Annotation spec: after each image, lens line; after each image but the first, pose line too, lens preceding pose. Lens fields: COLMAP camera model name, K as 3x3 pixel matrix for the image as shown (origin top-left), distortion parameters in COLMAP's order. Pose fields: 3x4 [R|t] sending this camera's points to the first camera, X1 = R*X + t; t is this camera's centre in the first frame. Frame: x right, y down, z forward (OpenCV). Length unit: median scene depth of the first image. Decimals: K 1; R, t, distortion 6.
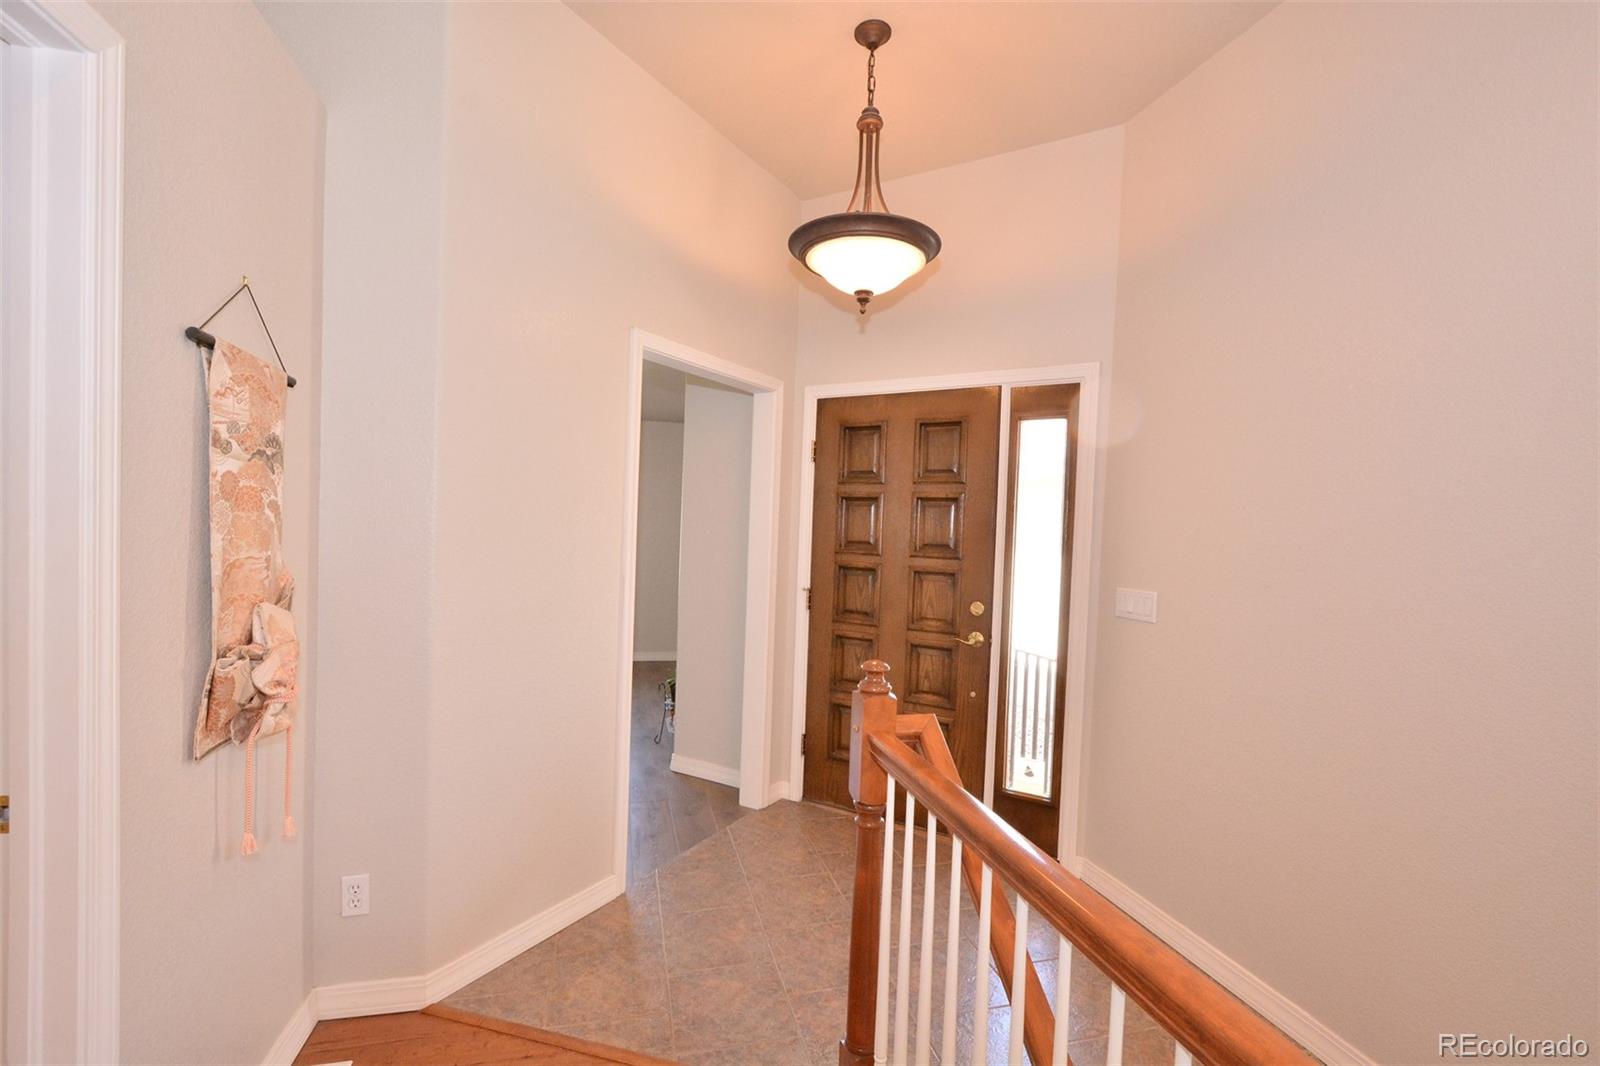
lens RADIAL K [[697.4, 0, 808.5], [0, 697.4, 547.6], [0, 0, 1]] dist [-0.003078, -0.000076]
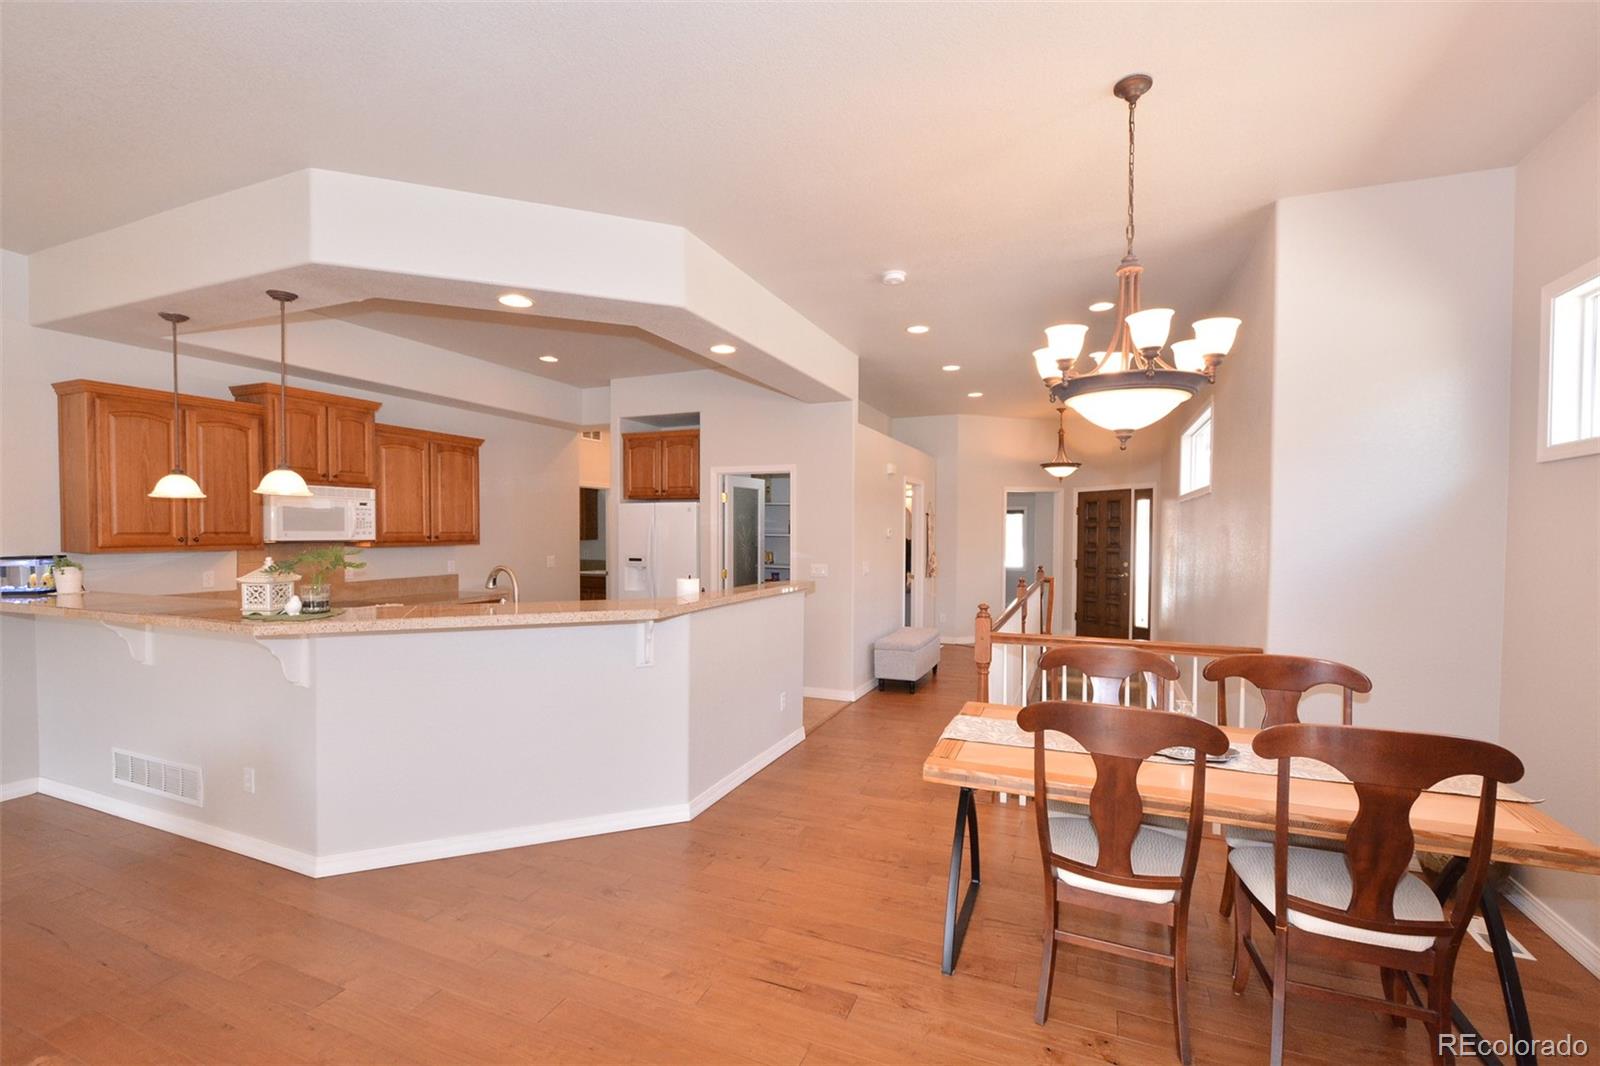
lens RADIAL K [[697.4, 0, 803.8], [0, 697.4, 545.4], [0, 0, 1]] dist [-0.003078, -0.000076]
pose [[0.785831, -0.018491, -0.618165, 0.989429], [0.004078, 0.999686, -0.024719, 0.073673], [0.618428, 0.016904, 0.785659, -2.130705]]
